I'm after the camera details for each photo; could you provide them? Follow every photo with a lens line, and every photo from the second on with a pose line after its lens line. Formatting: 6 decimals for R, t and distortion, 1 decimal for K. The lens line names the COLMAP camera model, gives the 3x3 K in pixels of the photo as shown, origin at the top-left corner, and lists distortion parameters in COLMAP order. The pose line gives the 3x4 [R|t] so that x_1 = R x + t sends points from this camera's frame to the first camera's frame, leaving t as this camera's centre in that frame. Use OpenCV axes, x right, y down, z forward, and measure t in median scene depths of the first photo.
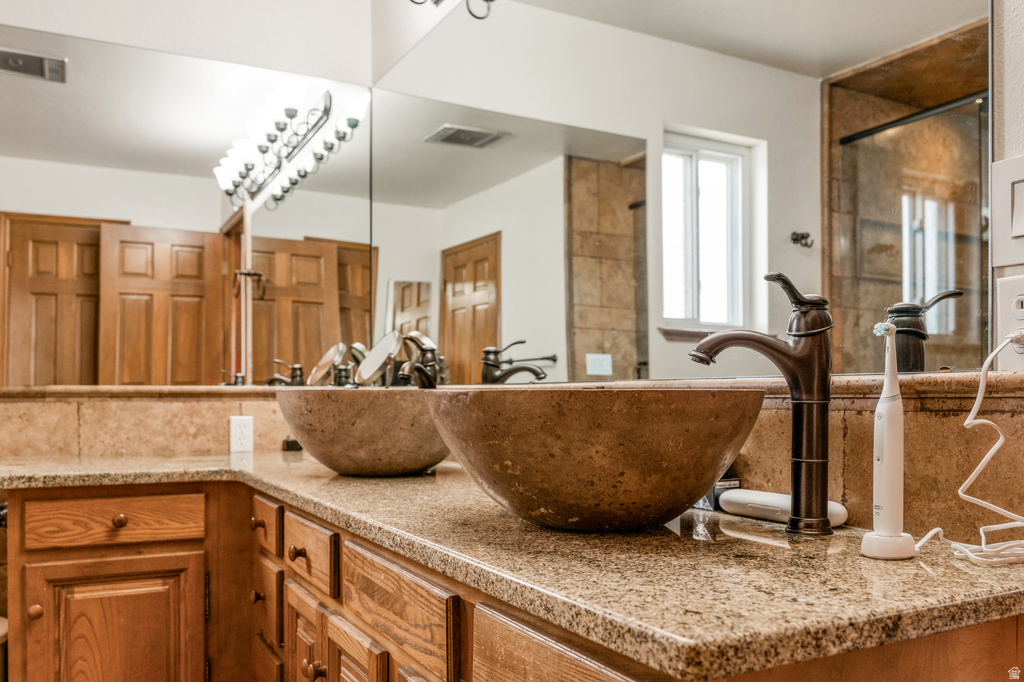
lens RADIAL K [[816.5, 0, 481.6], [0, 816.5, 462.5], [0, 0, 1]] dist [-0.055051, 0.010829]
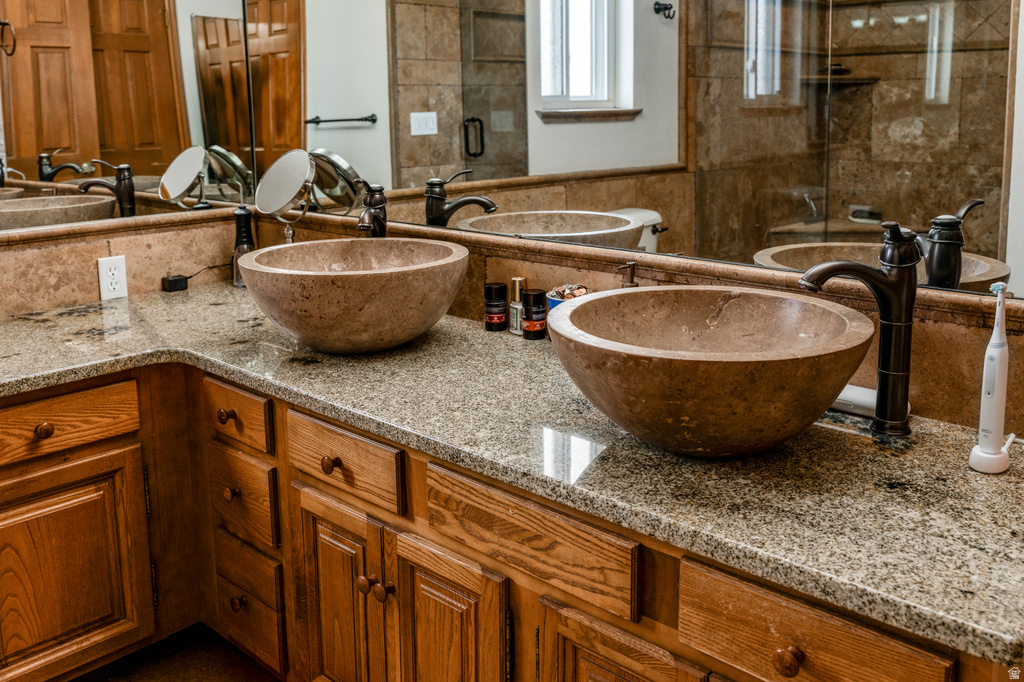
lens RADIAL K [[897.9, 0, 510.8], [0, 897.9, 312.3], [0, 0, 1]] dist [-0.007944, -0.011391]
pose [[0.944742, -0.091075, 0.314908, -0.224088], [0.044342, 0.987307, 0.152511, -0.135111], [-0.324801, -0.130120, 0.936789, 0.002150]]
